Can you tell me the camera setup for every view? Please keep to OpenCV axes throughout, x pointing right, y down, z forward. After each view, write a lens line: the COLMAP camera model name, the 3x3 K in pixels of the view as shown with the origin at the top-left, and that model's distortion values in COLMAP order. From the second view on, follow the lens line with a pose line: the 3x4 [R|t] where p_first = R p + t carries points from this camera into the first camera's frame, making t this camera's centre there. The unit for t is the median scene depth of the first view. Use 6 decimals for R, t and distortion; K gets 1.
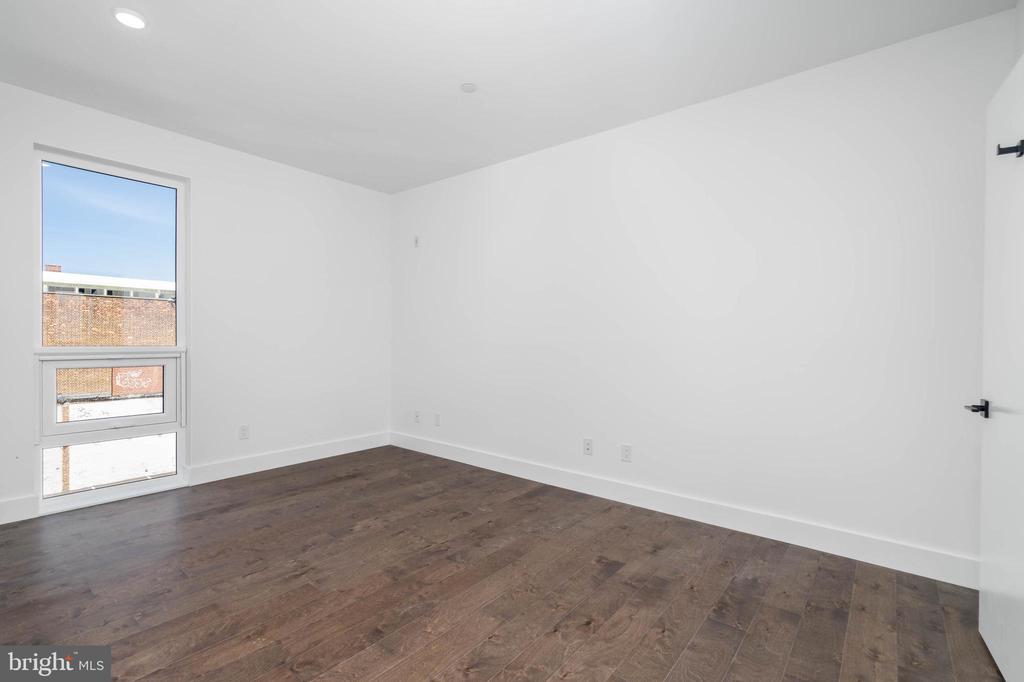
lens RADIAL K [[466.9, 0, 512.0], [0, 466.9, 341.0], [0, 0, 1]] dist [-0.001011, 0.000245]
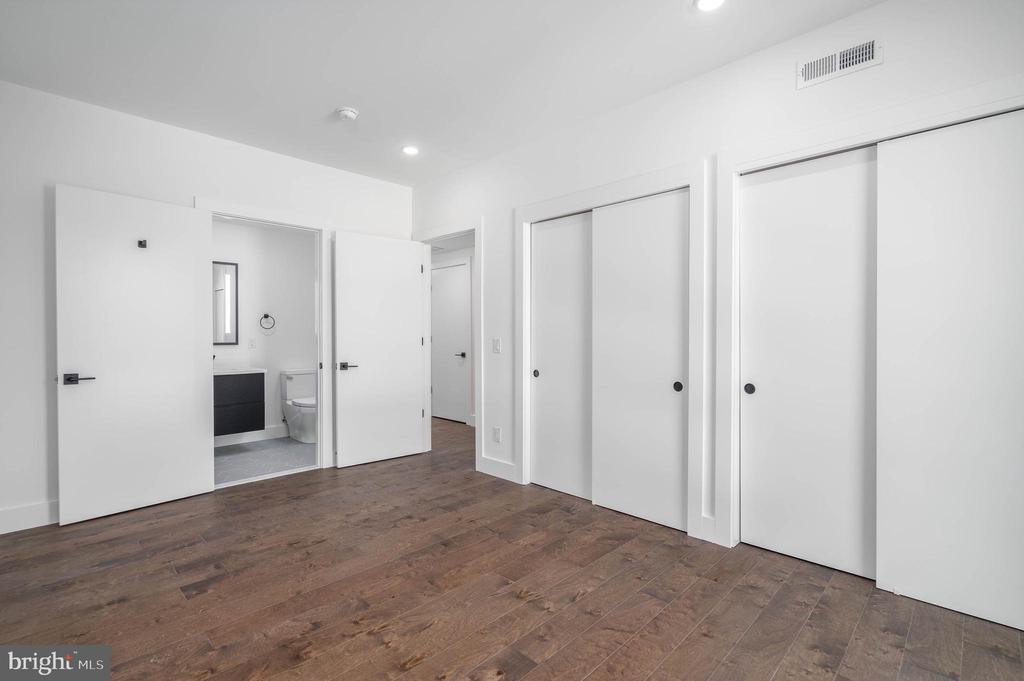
lens RADIAL K [[466.9, 0, 512.0], [0, 466.9, 340.5], [0, 0, 1]] dist [-0.001011, 0.000245]
pose [[-0.994483, -0.009918, 0.104432, -0.526323], [-0.007844, 0.999764, 0.020252, -0.023614], [-0.104608, 0.019321, -0.994326, 1.981175]]
